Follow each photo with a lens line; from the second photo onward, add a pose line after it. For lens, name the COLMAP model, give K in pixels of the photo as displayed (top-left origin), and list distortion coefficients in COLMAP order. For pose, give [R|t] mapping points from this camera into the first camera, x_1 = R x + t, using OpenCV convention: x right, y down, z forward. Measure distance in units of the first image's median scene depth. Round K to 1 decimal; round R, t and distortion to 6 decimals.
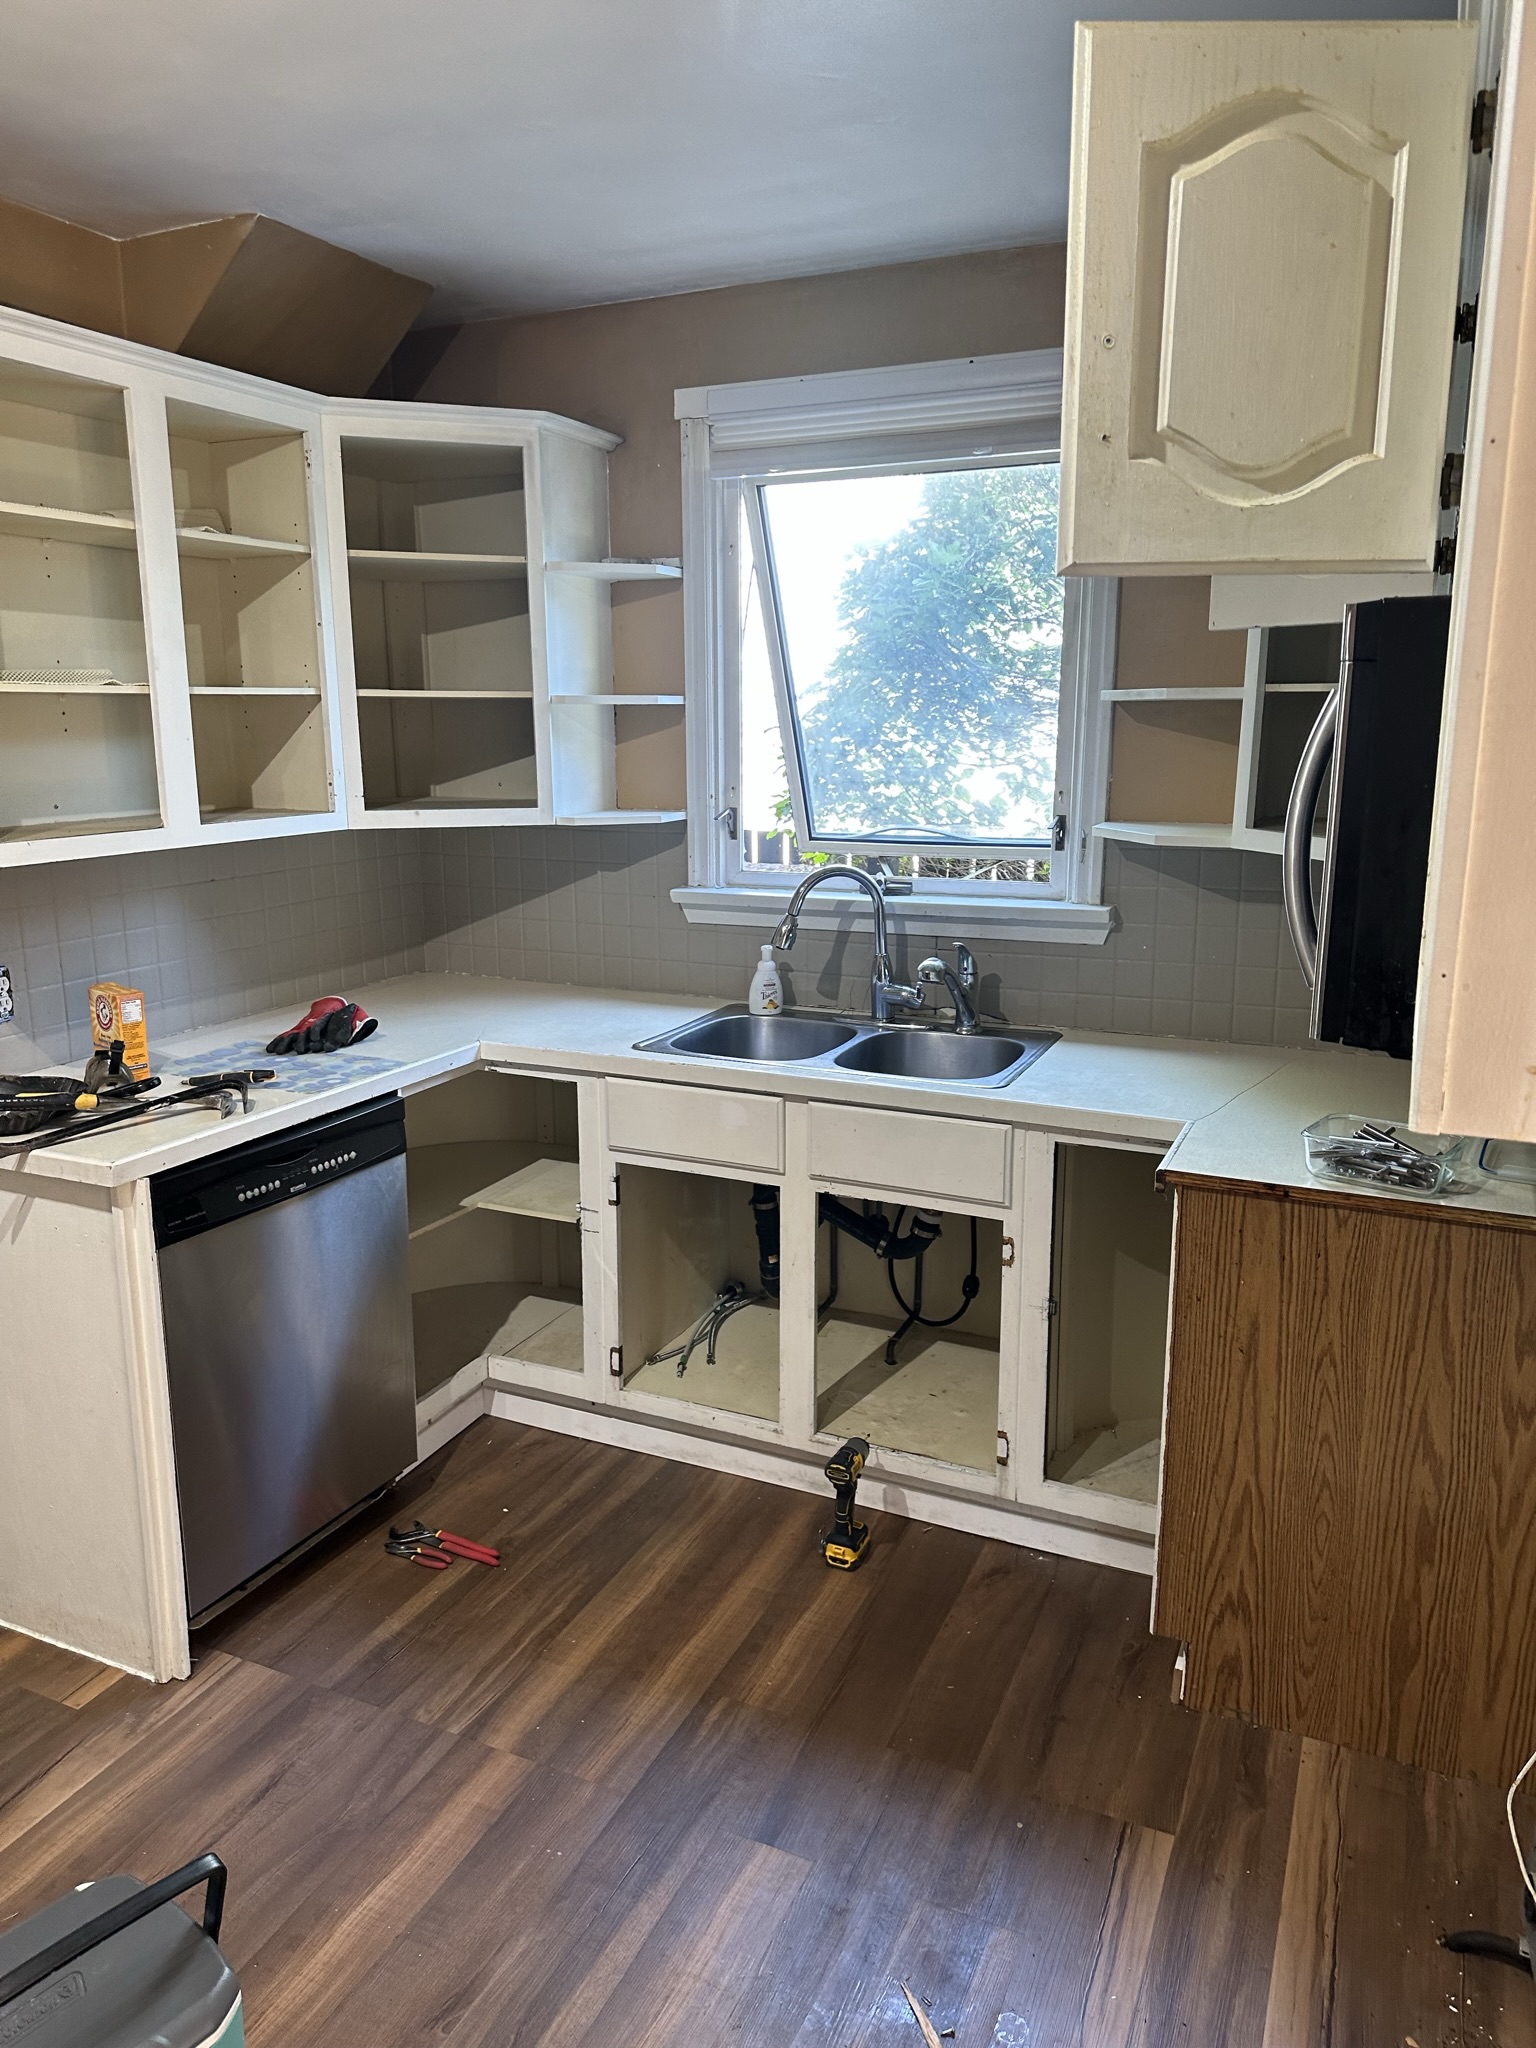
lens RADIAL K [[1467.2, 0, 768.0], [0, 1467.2, 1024.0], [0, 0, 1]] dist [-0.000892, -0.001242]
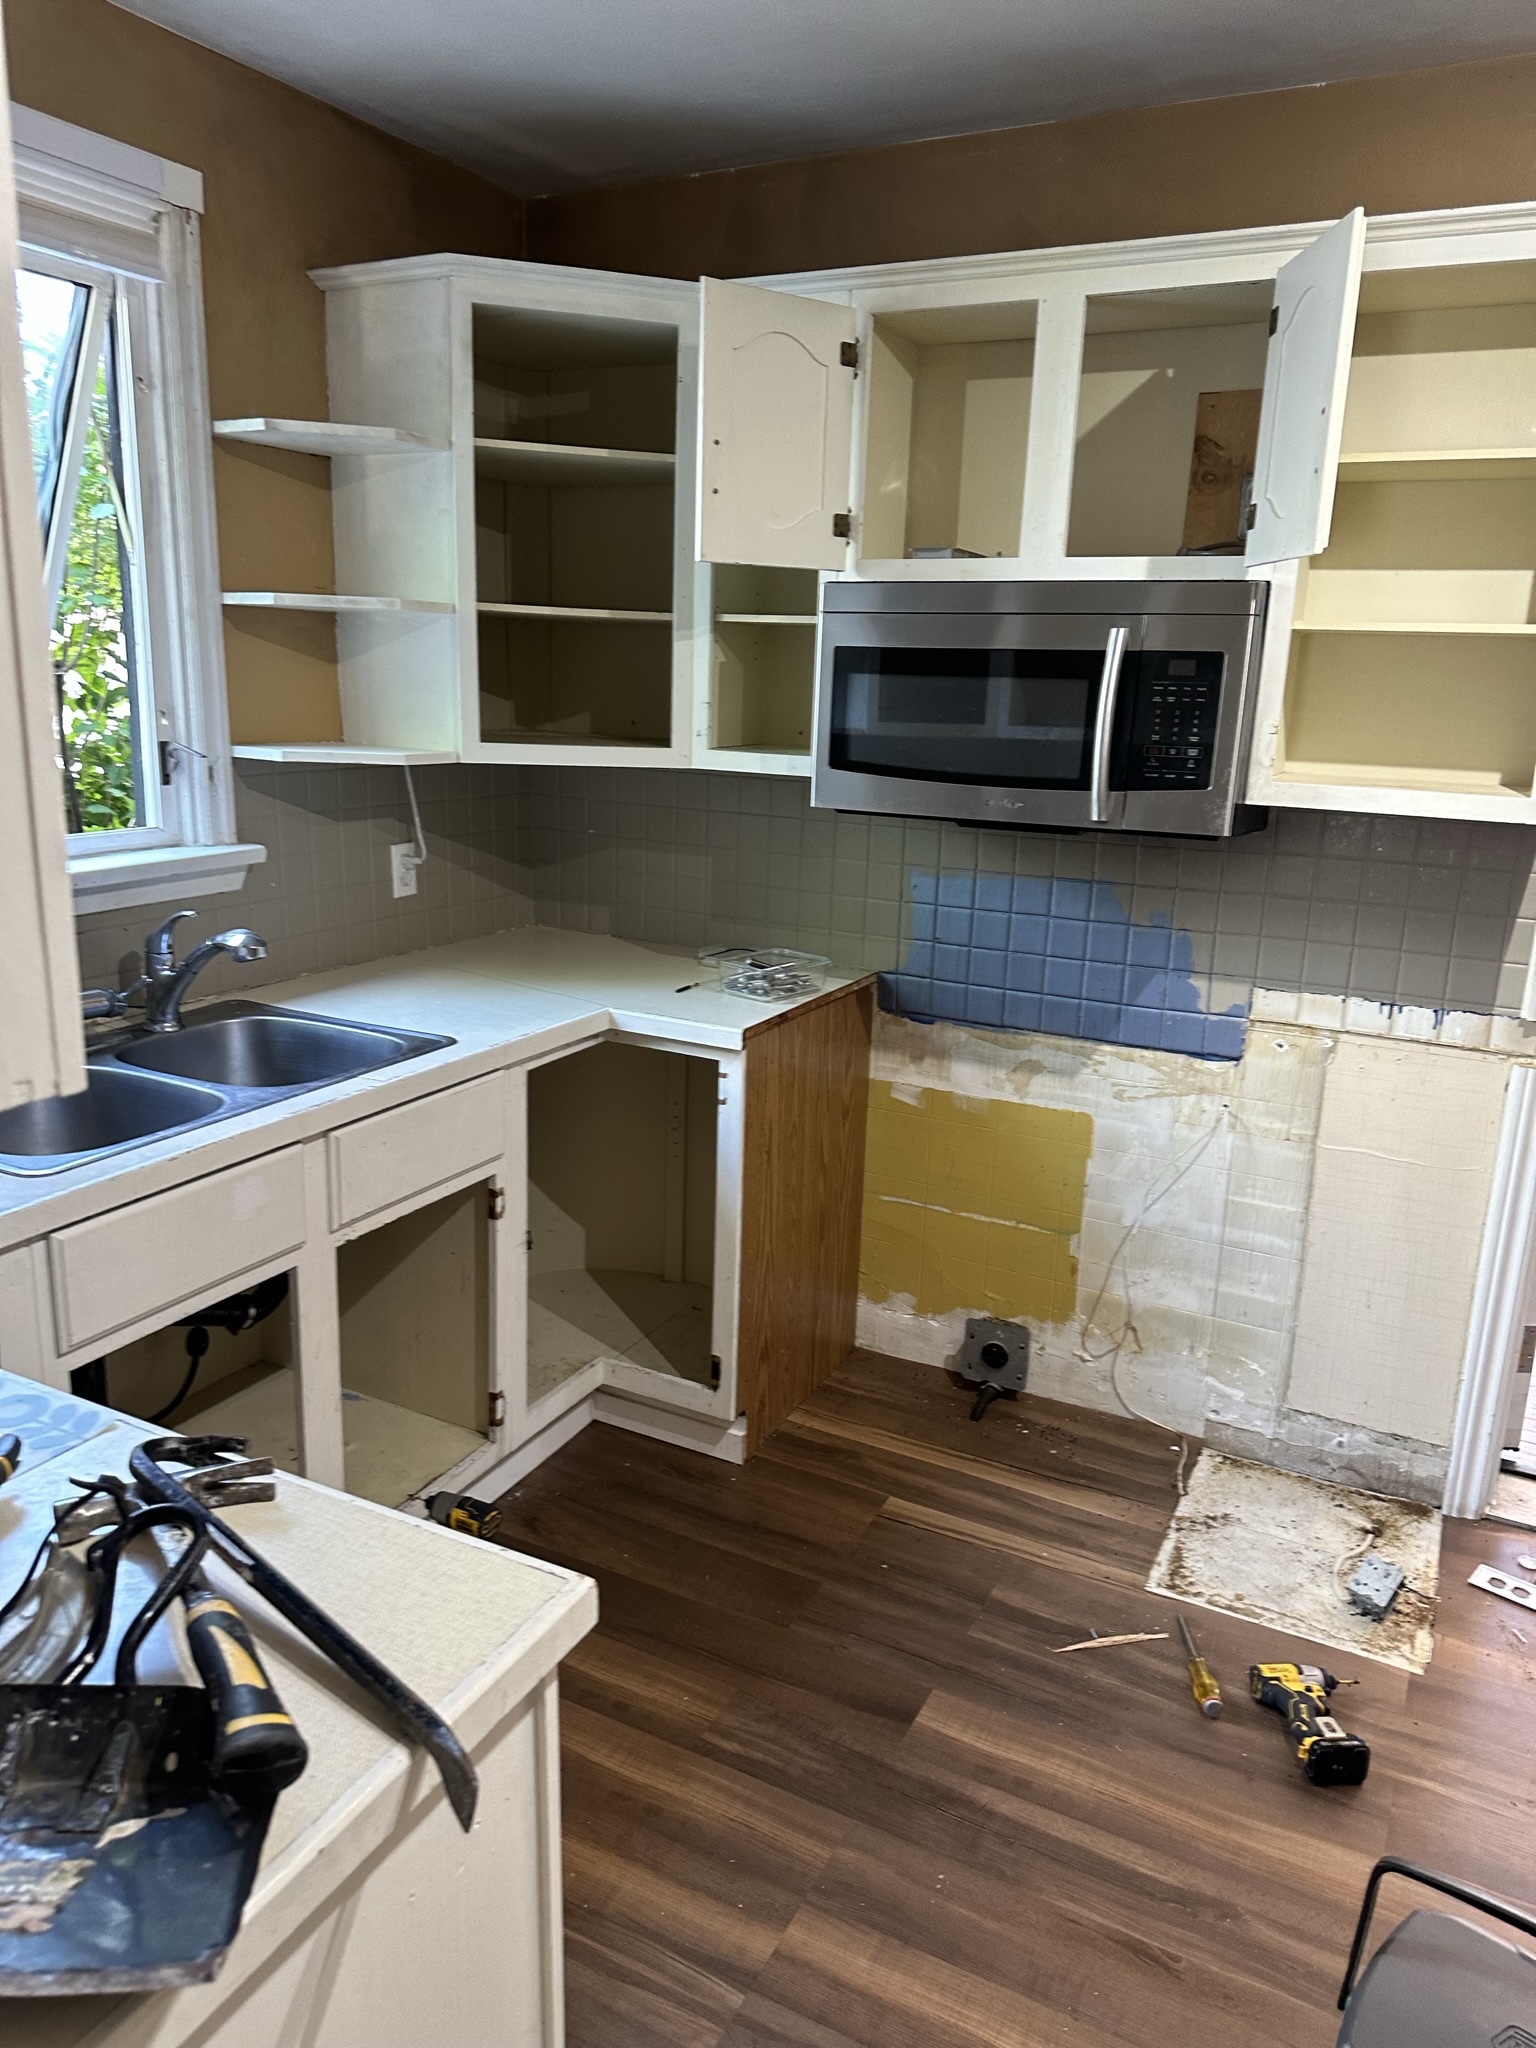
lens RADIAL K [[1448.7, 0, 765.6], [0, 1448.7, 1001.9], [0, 0, 1]] dist [0.005195, 0.002919]
pose [[0.061618, -0.247505, 0.966925, -0.784884], [0.174482, 0.956520, 0.233723, -0.177727], [-0.982730, 0.154310, 0.102124, 0.803138]]
